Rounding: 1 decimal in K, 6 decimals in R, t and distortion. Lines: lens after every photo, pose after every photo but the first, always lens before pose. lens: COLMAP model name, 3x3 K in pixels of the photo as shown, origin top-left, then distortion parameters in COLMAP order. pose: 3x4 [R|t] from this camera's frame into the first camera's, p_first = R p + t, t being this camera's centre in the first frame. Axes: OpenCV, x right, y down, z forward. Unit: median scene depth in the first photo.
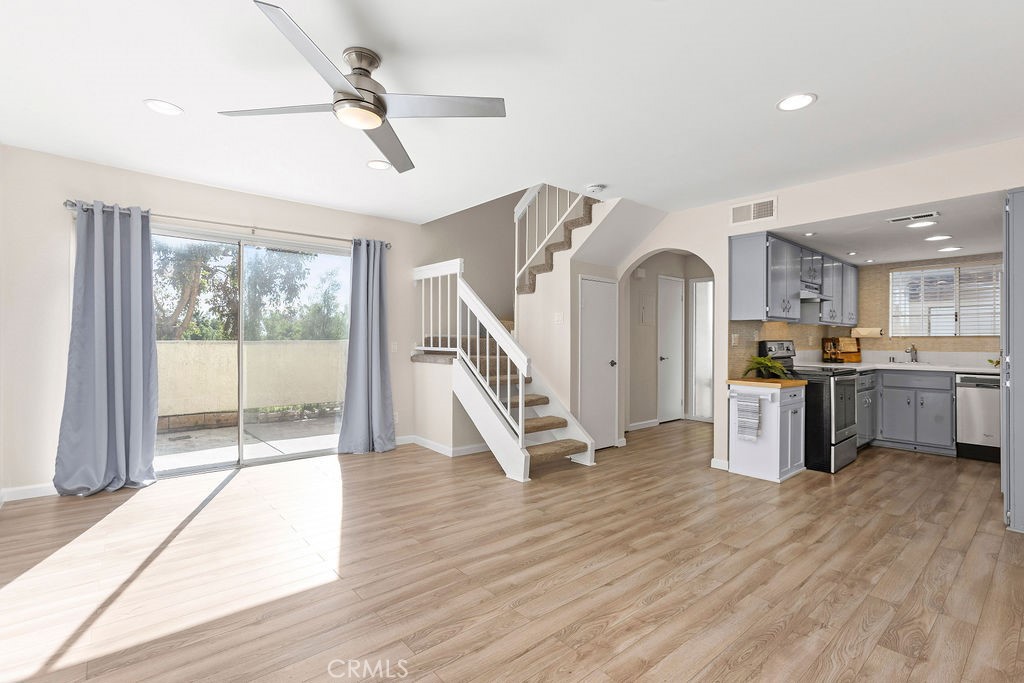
lens RADIAL K [[483.8, 0, 511.2], [0, 483.8, 342.7], [0, 0, 1]] dist [0.000601, 0.000243]
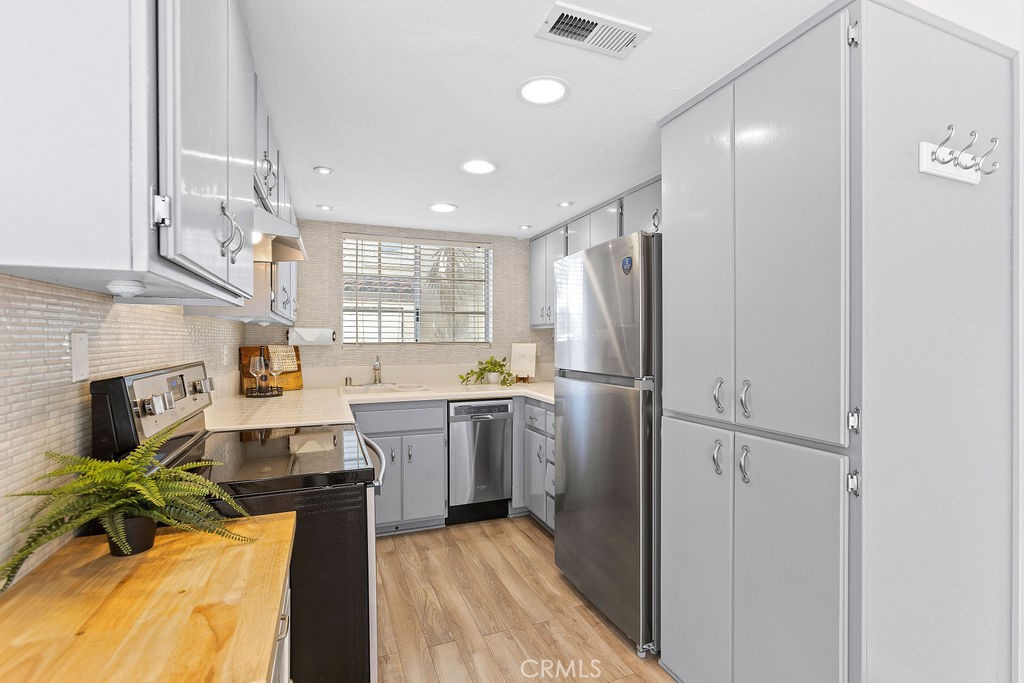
lens RADIAL K [[465.6, 0, 512.1], [0, 465.6, 340.9], [0, 0, 1]] dist [0.001657, 0.000324]
pose [[0.339813, -0.004076, 0.940484, 0.299651], [0.000820, 0.999992, 0.004038, -0.017677], [-0.940493, -0.000601, 0.339813, 0.594381]]
